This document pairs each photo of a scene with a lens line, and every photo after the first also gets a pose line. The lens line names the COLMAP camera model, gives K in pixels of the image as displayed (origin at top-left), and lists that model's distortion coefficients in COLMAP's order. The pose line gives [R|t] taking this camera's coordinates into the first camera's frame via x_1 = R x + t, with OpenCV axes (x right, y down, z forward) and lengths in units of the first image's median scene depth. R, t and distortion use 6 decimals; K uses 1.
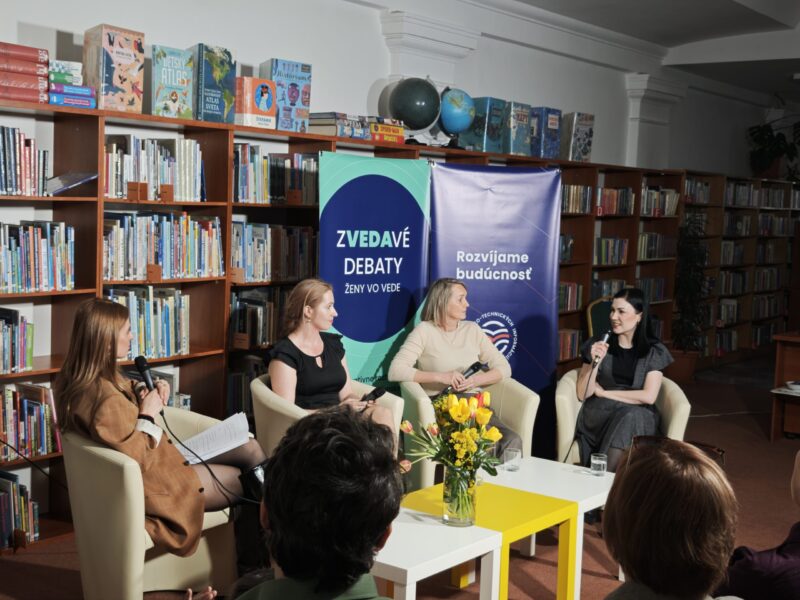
lens RADIAL K [[1080.7, 0, 399.8], [0, 1080.7, 298.5], [0, 0, 1]] dist [0.036971, 0.000000]
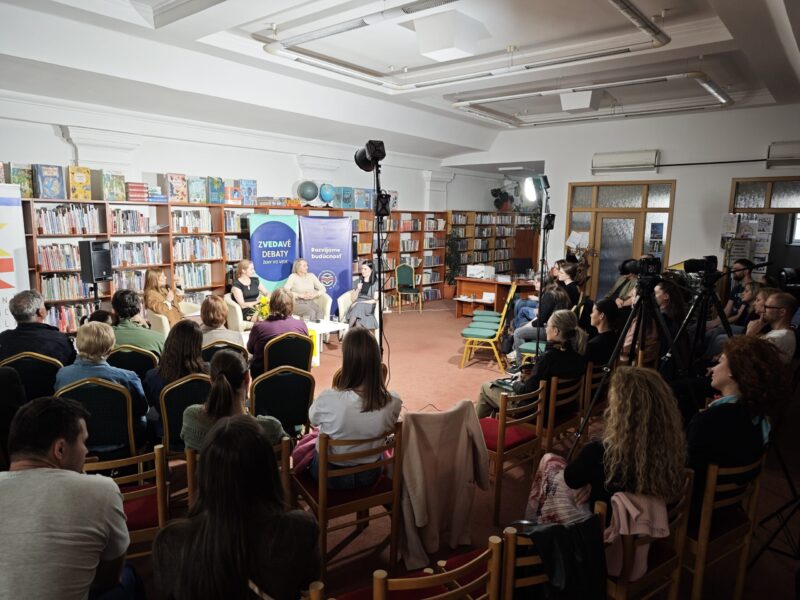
lens RADIAL K [[547.0, 0, 407.3], [0, 547.0, 302.7], [0, 0, 1]] dist [-0.008114, -0.004142]
pose [[0.999663, -0.016101, -0.020363, 0.344310], [0.017408, 0.997686, 0.065729, 0.009009], [0.019258, -0.066061, 0.997630, -0.415489]]
